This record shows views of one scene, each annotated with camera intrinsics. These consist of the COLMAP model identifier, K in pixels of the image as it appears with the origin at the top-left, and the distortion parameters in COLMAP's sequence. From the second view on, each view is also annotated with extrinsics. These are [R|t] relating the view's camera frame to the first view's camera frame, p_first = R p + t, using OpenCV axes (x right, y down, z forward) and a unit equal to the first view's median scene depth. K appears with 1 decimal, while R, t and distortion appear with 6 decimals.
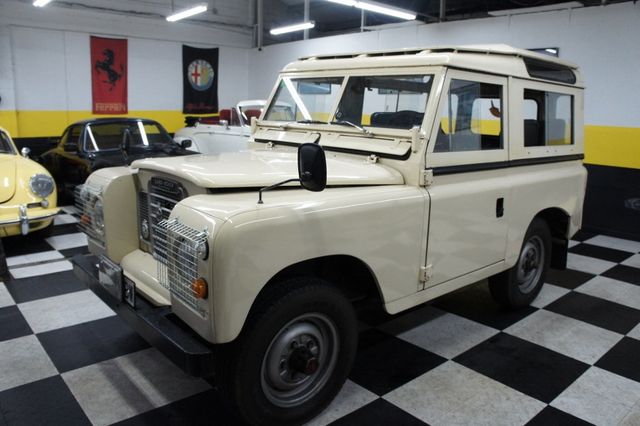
lens RADIAL K [[499.3, 0, 317.4], [0, 499.3, 224.5], [0, 0, 1]] dist [-0.171258, 0.110114]
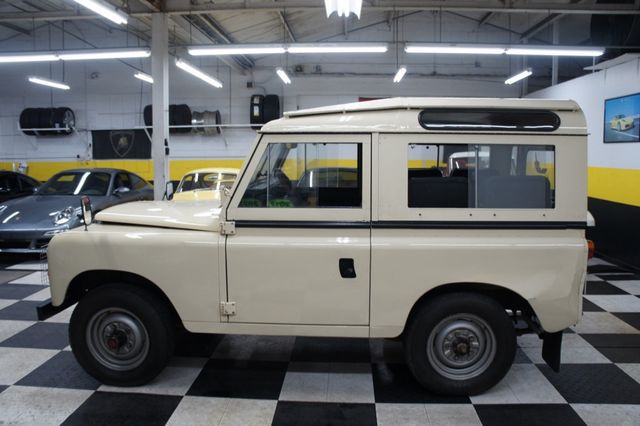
lens RADIAL K [[499.3, 0, 317.3], [0, 499.3, 225.0], [0, 0, 1]] dist [-0.171258, 0.110114]
pose [[0.711100, 0.080443, -0.698474, 1.071613], [-0.141795, 0.989429, -0.030406, -0.084652], [0.688645, 0.120662, 0.714989, 0.250251]]
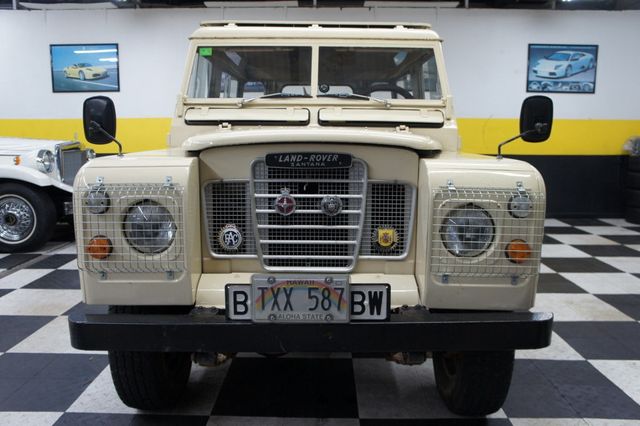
lens RADIAL K [[554.1, 0, 322.4], [0, 554.1, 215.5], [0, 0, 1]] dist [-0.095875, 0.031201]
pose [[0.663518, -0.130819, 0.736634, -0.768295], [0.181107, 0.983396, 0.011510, -0.004999], [-0.725909, 0.125773, 0.676193, 0.370474]]
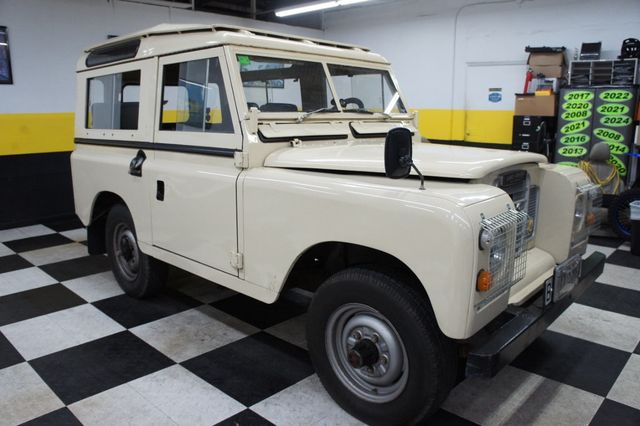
lens RADIAL K [[499.3, 0, 318.5], [0, 499.3, 218.7], [0, 0, 1]] dist [-0.171258, 0.110114]
pose [[-0.089125, -0.235495, 0.967780, -1.023897], [0.221222, 0.942698, 0.249764, -0.274811], [-0.971143, 0.236354, -0.031921, 1.194776]]
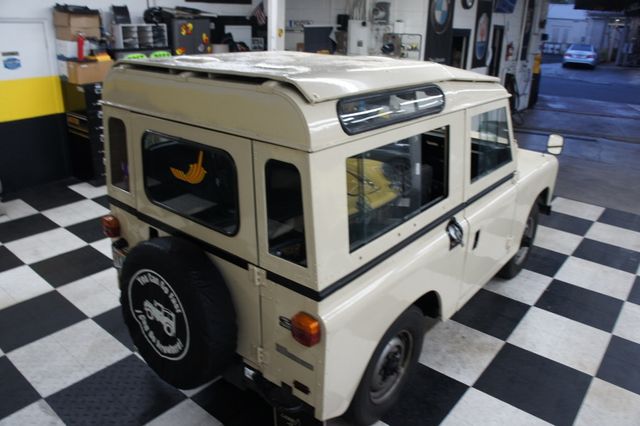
lens RADIAL K [[499.3, 0, 317.5], [0, 499.3, 212.4], [0, 0, 1]] dist [-0.171258, 0.110114]
pose [[-0.986557, 0.008308, -0.163208, 0.517461], [-0.086227, 0.821904, 0.563062, -0.753892], [0.138819, 0.569566, -0.810138, 2.236575]]
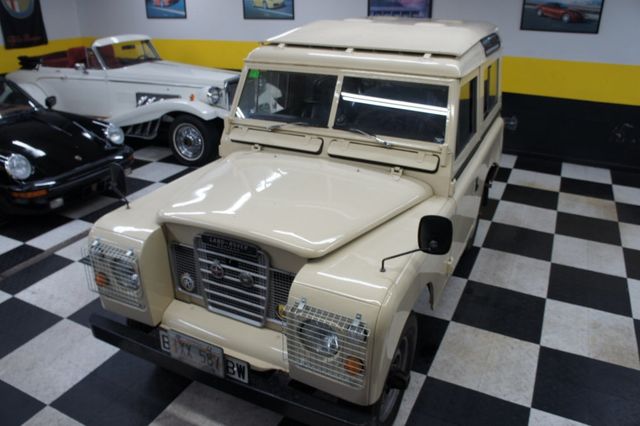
lens RADIAL K [[499.3, 0, 317.6], [0, 499.3, 222.7], [0, 0, 1]] dist [-0.171258, 0.110114]
pose [[0.924737, -0.183287, 0.333569, -0.388033], [0.106545, 0.966031, 0.235439, -0.272526], [-0.365391, -0.182179, 0.912853, 0.076186]]
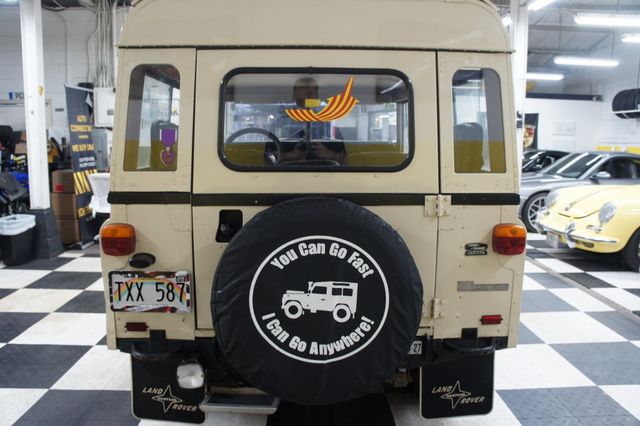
lens RADIAL K [[499.3, 0, 319.9], [0, 499.3, 214.7], [0, 0, 1]] dist [-0.171258, 0.110114]
pose [[-0.636671, 0.083482, -0.766603, 1.082773], [-0.197428, 0.943343, 0.266695, -0.397617], [0.745434, 0.321146, -0.584117, 1.961050]]
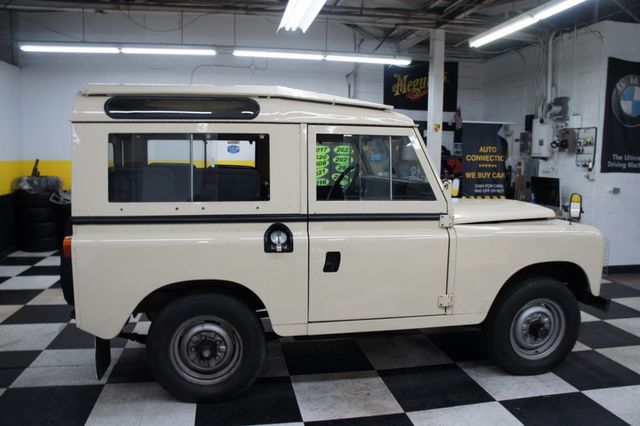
lens RADIAL K [[499.3, 0, 320.5], [0, 499.3, 215.7], [0, 0, 1]] dist [-0.171258, 0.110114]
pose [[-0.857892, -0.099092, 0.504184, -0.472126], [0.081242, 0.942727, 0.323521, -0.568433], [-0.507366, 0.318507, -0.800708, 2.270384]]
